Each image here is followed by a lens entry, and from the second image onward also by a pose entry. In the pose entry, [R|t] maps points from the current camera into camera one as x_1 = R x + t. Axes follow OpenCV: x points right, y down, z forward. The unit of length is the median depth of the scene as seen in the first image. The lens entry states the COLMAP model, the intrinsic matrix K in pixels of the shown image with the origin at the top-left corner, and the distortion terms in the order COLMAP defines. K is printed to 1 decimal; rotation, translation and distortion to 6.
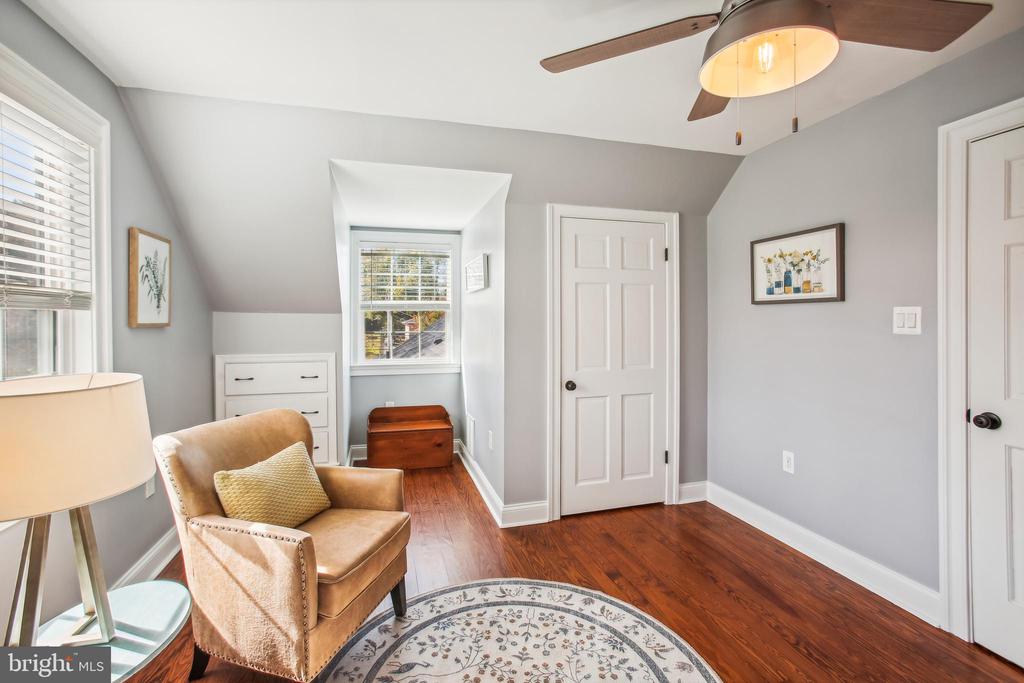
lens RADIAL K [[469.3, 0, 506.9], [0, 469.3, 318.3], [0, 0, 1]] dist [-0.058754, 0.035458]
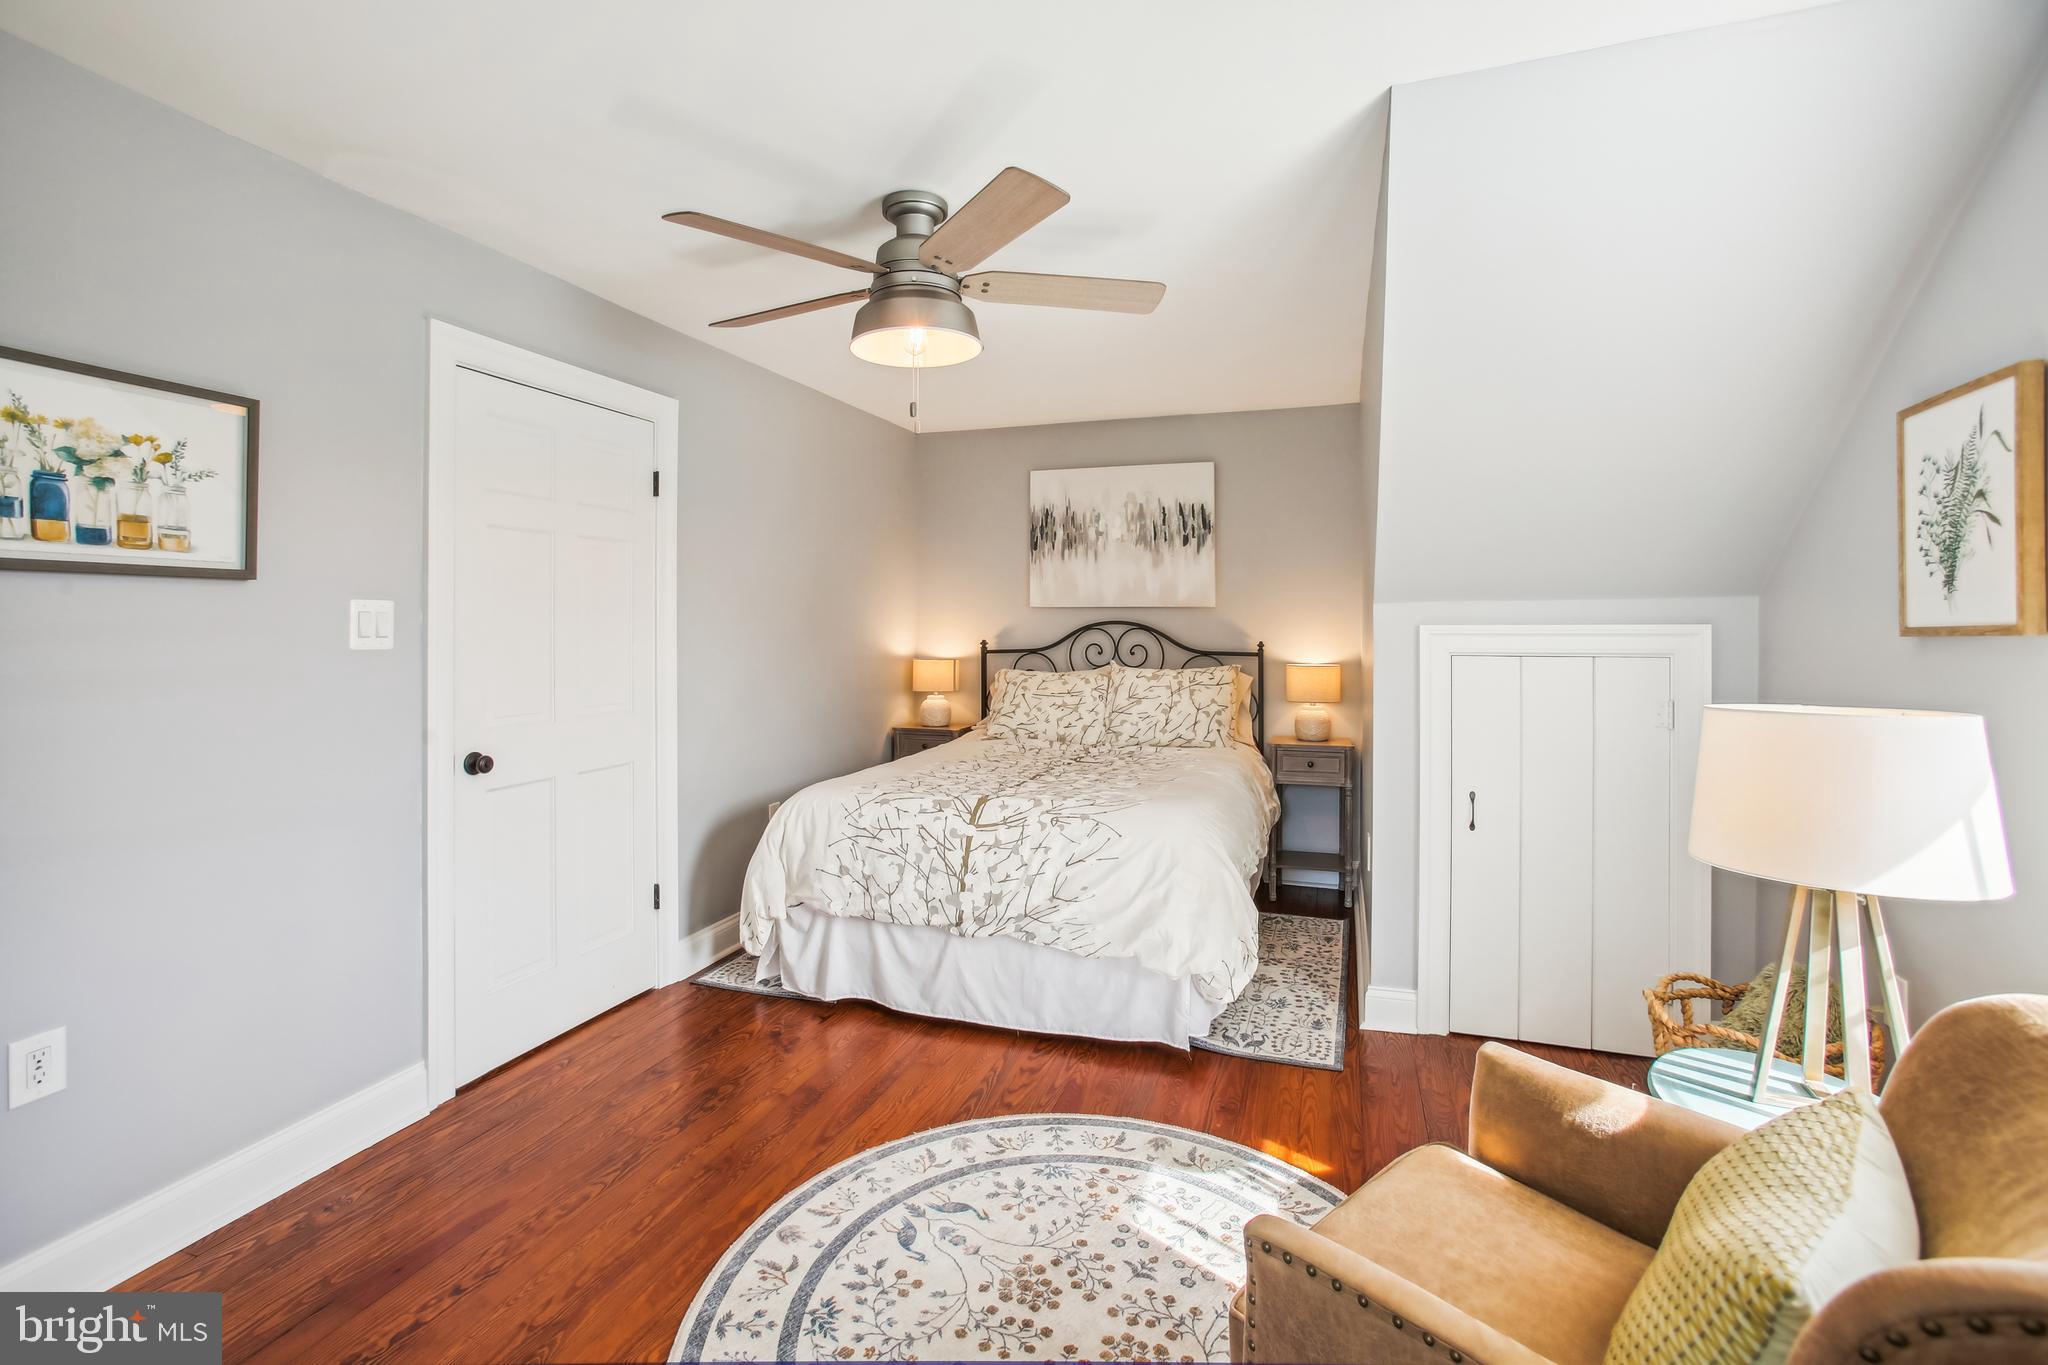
lens RADIAL K [[938.6, 0, 1013.8], [0, 938.6, 636.1], [0, 0, 1]] dist [-0.058754, 0.035458]
pose [[-0.824304, -0.002899, 0.566139, -0.335120], [0.002000, 0.999966, 0.008033, 0.009398], [-0.566143, 0.007754, -0.824270, 1.236441]]
